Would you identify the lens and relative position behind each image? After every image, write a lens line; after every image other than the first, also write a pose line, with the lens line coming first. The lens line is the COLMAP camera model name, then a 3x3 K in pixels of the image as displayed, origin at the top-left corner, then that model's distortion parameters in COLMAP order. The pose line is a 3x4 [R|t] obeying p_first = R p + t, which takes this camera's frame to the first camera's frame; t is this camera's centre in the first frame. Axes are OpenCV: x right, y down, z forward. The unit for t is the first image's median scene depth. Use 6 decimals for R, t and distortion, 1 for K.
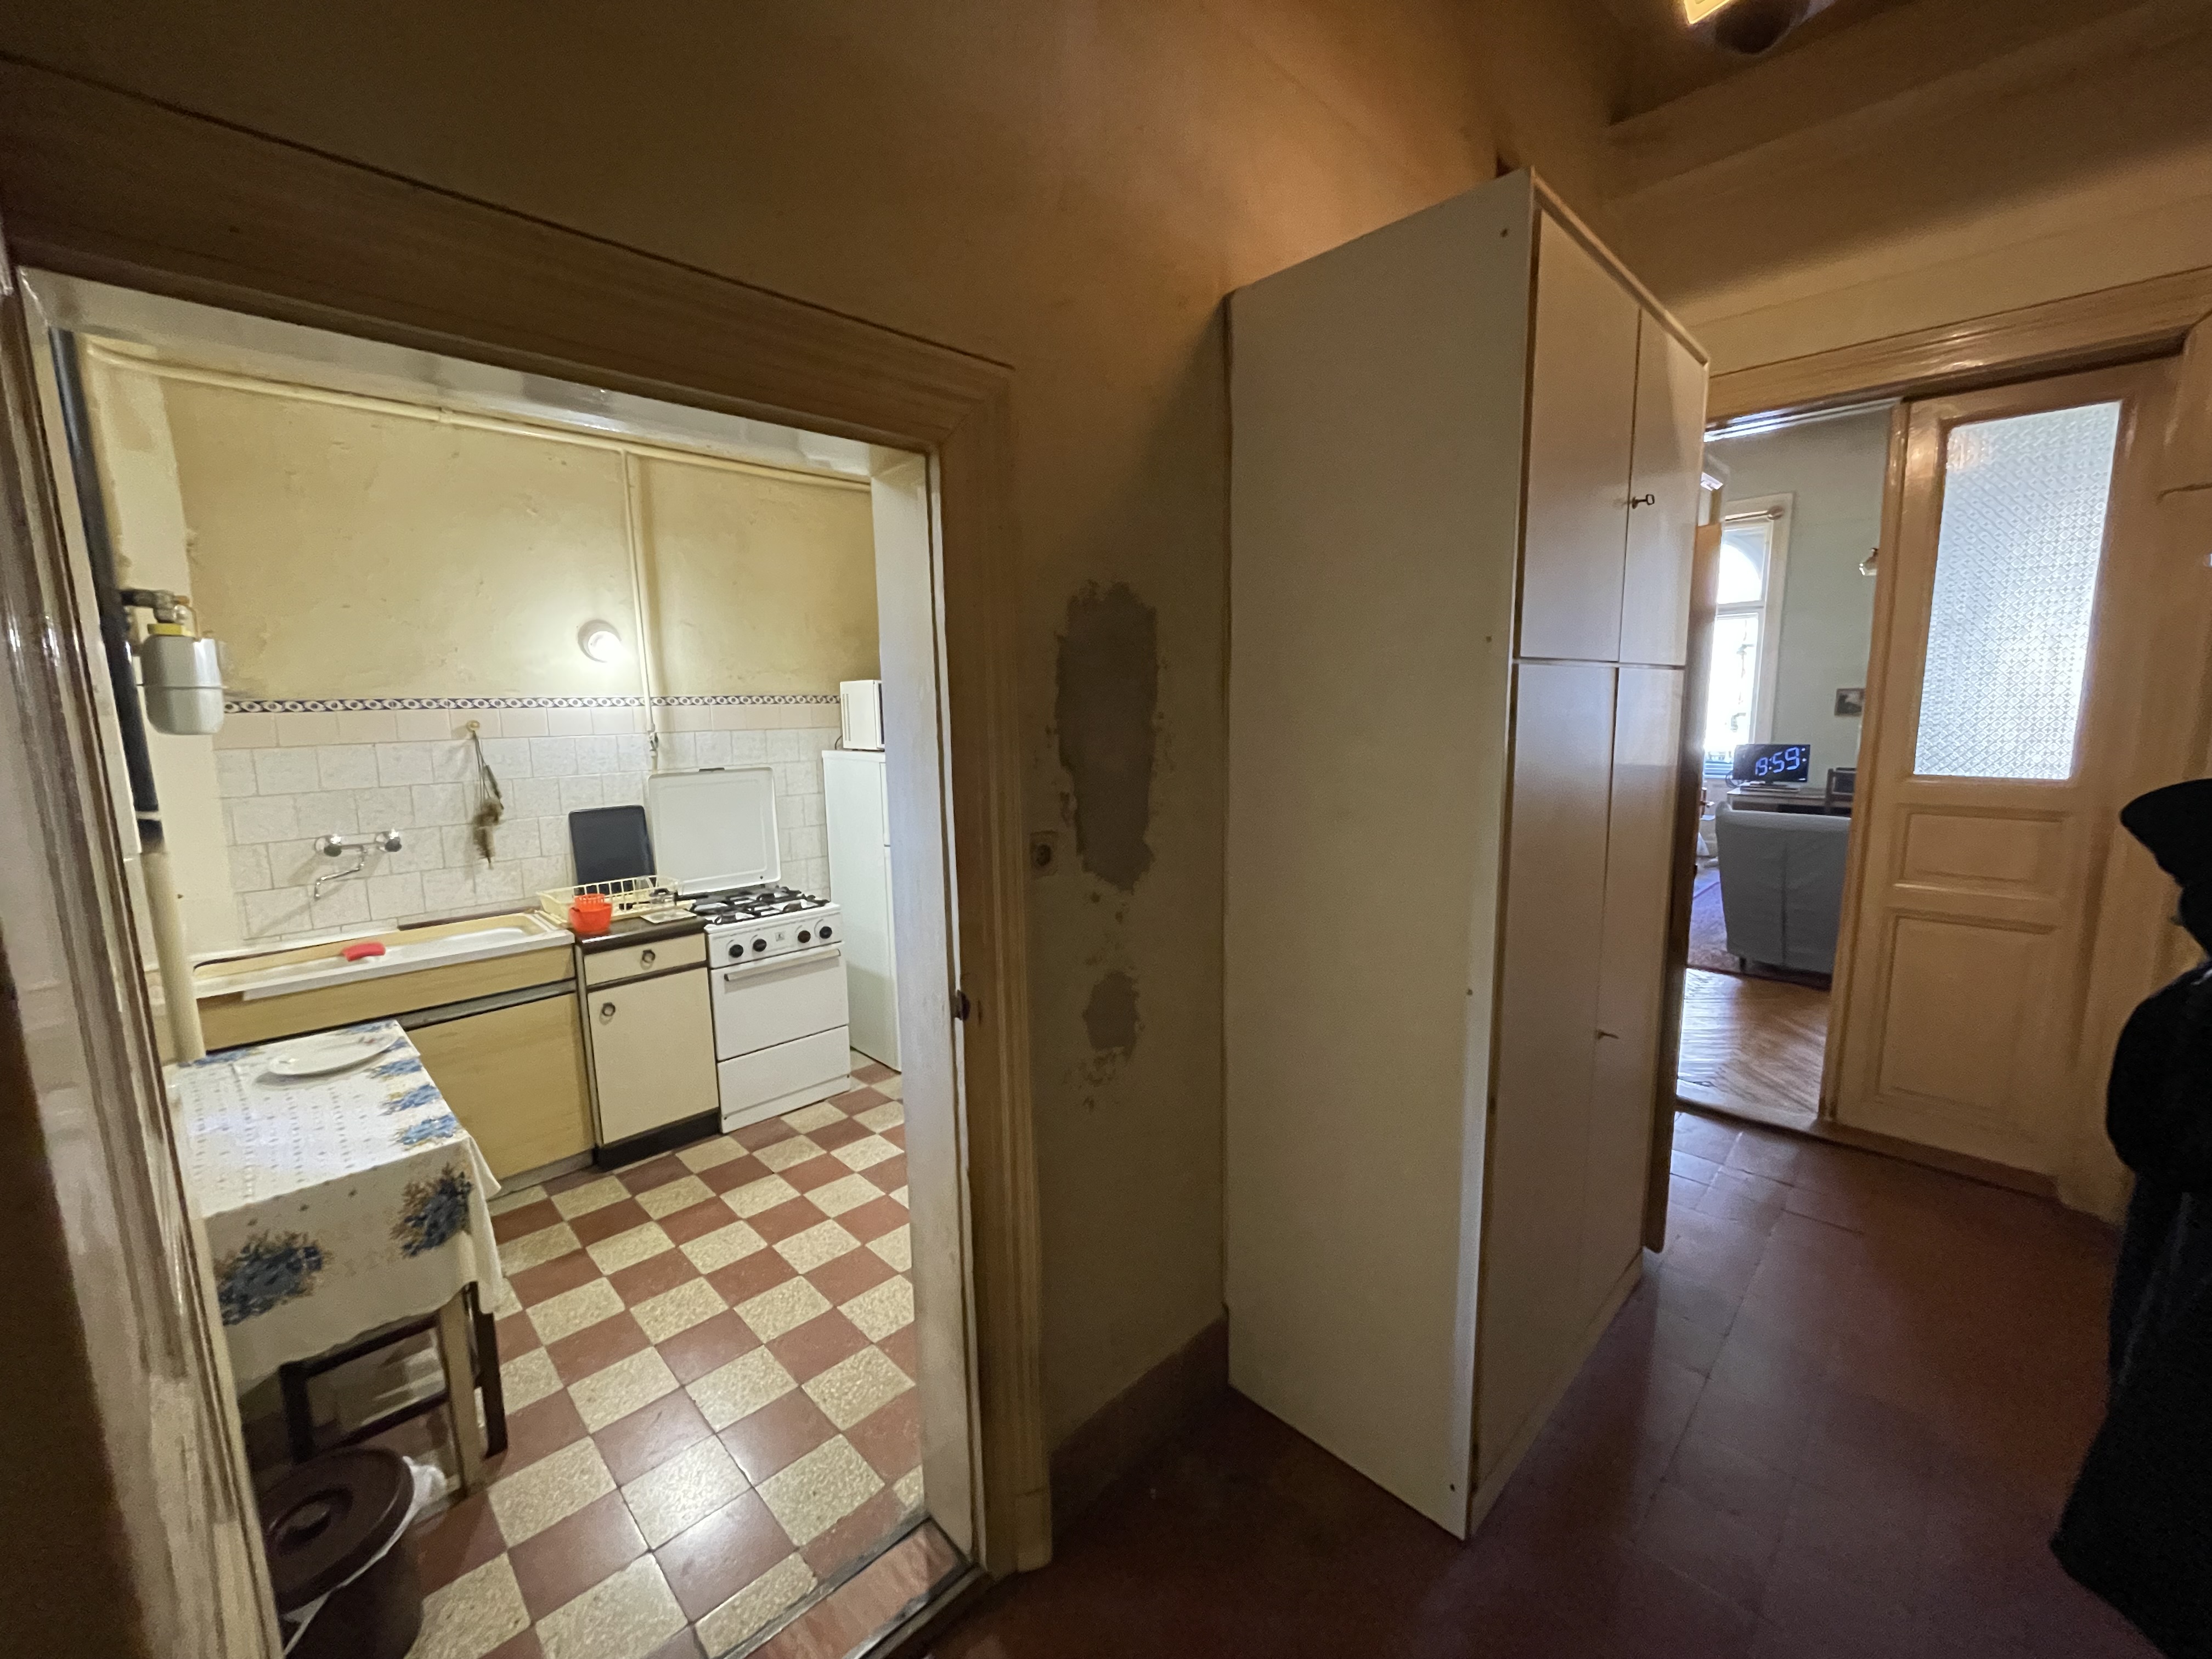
lens RADIAL K [[891.3, 0, 1106.0], [0, 891.3, 829.5], [0, 0, 1]] dist [-0.001856, -0.000453]
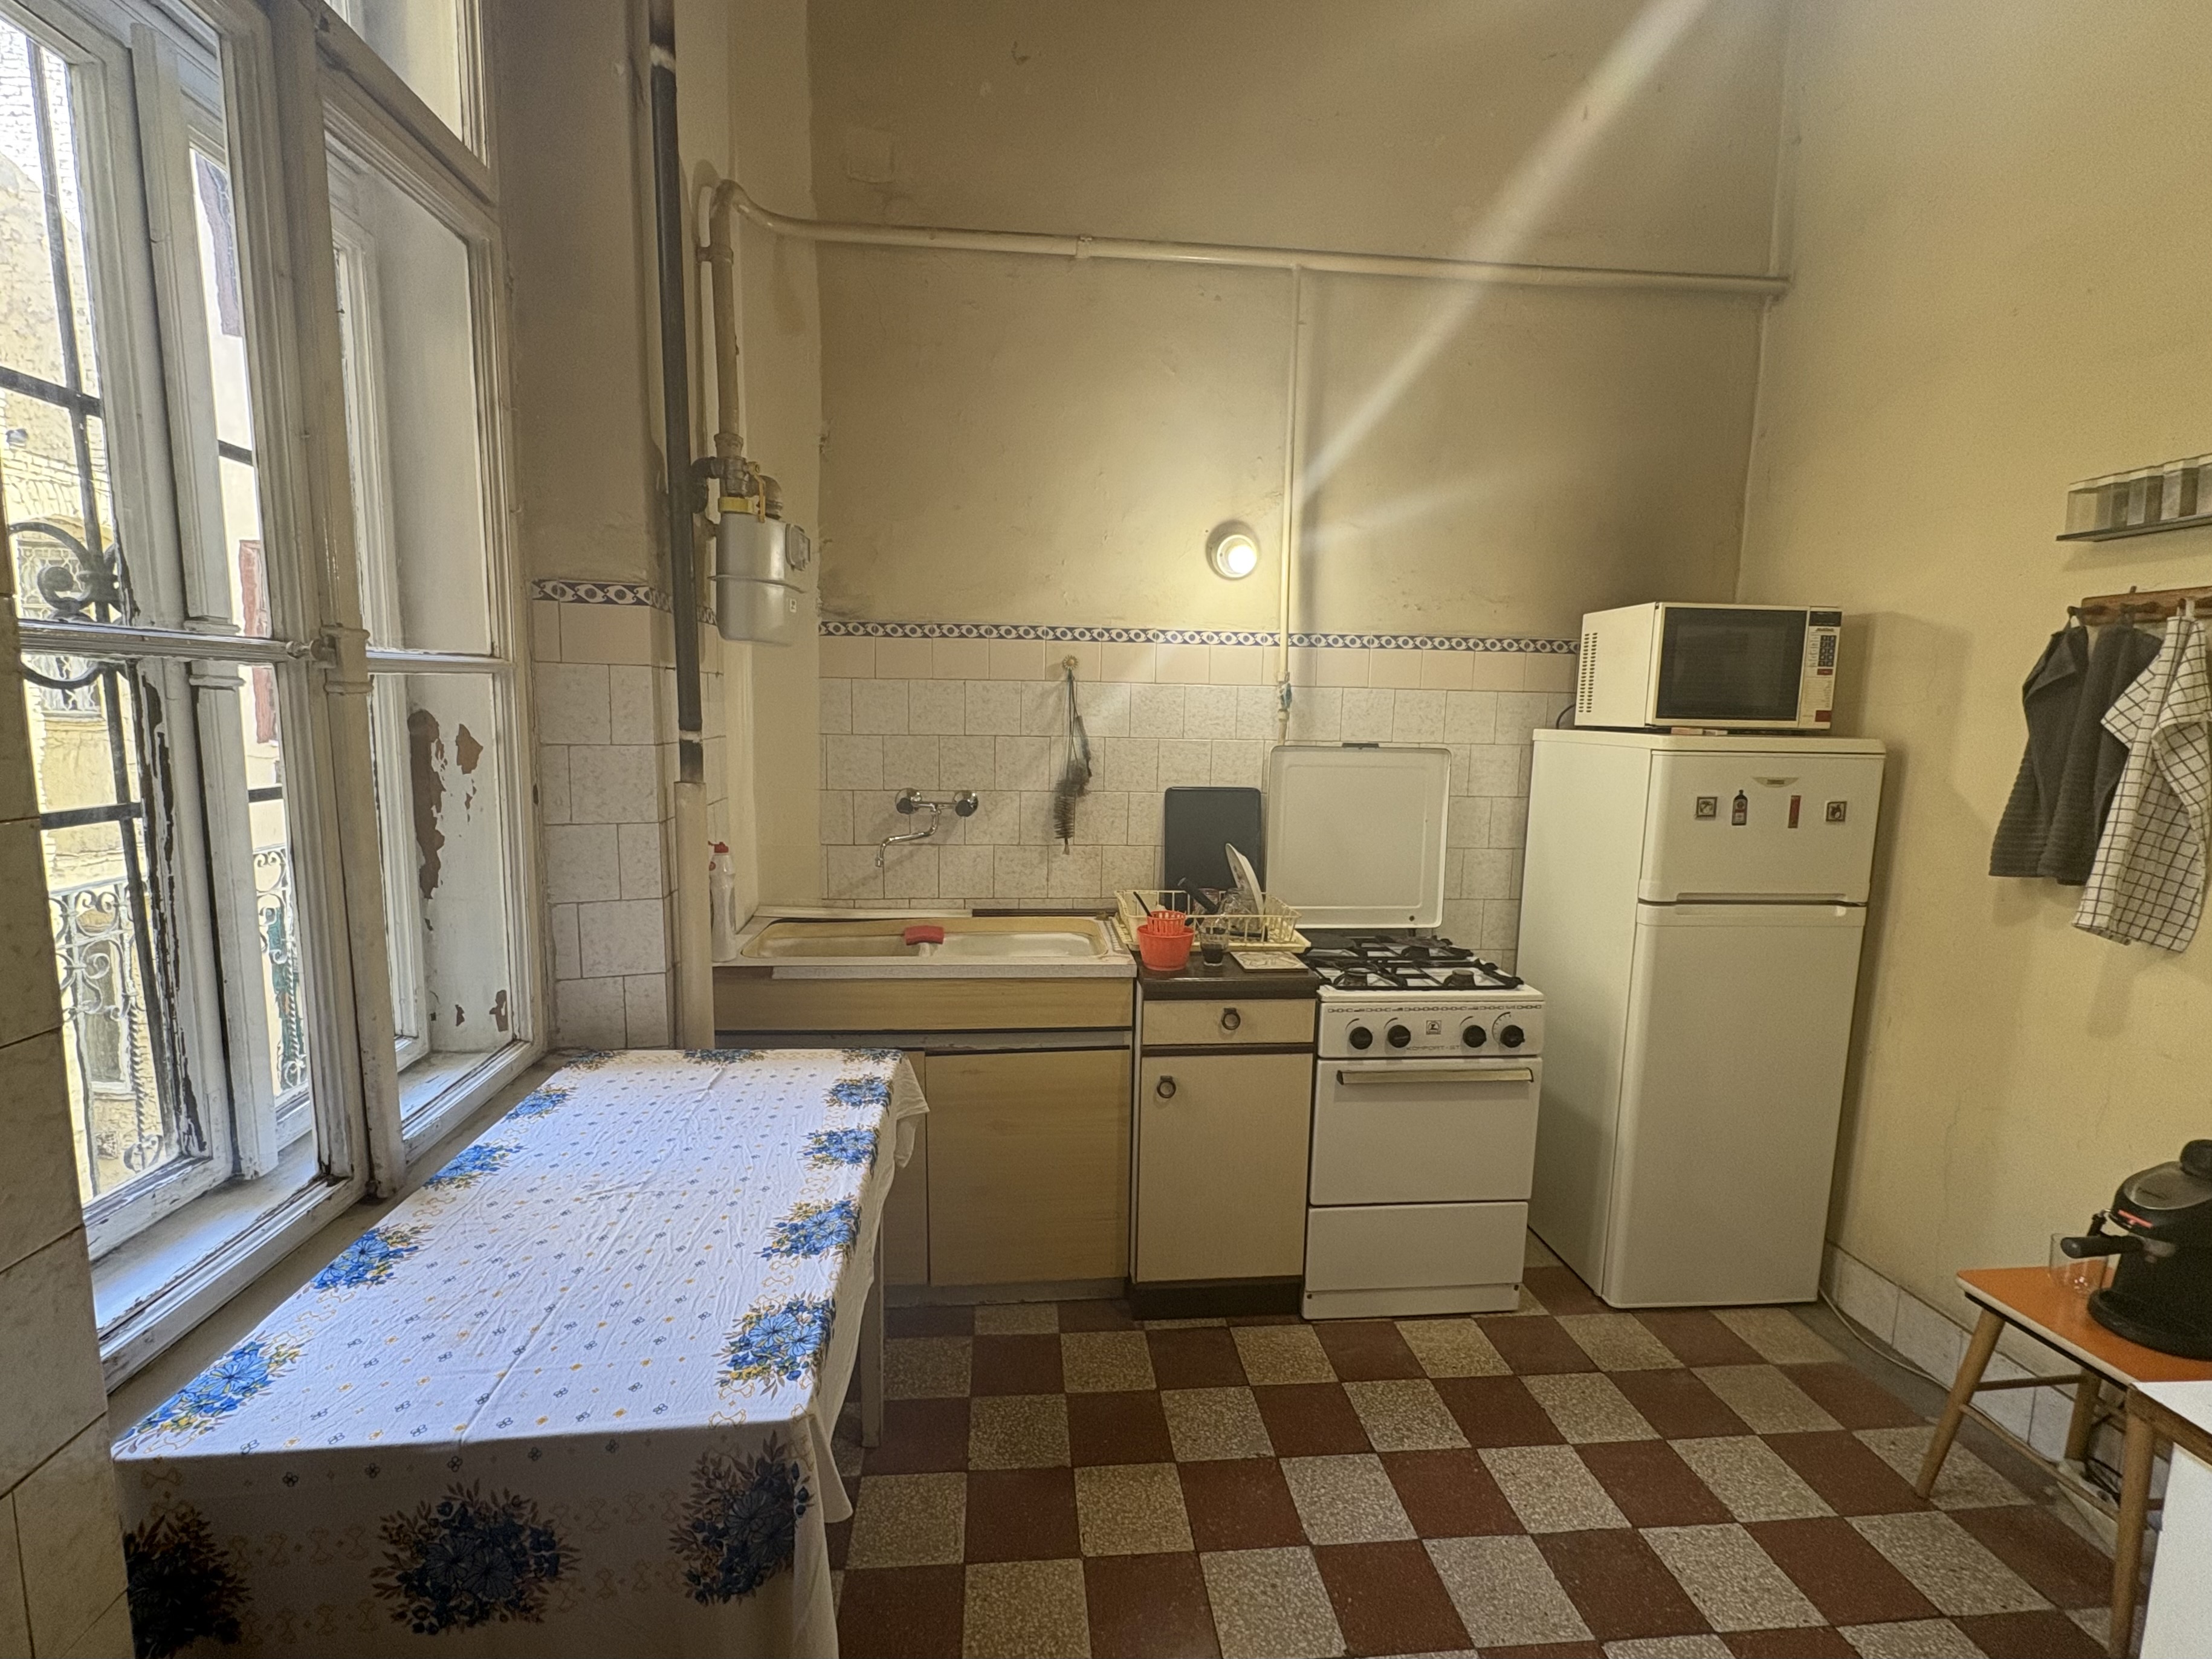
lens RADIAL K [[878.3, 0, 1106.0], [0, 878.3, 829.5], [0, 0, 1]] dist [-0.000259, -0.000026]
pose [[0.769942, 0.112923, -0.628043, -0.191651], [-0.121570, 0.992149, 0.029351, -0.001604], [0.626427, 0.053753, 0.777625, 0.423461]]
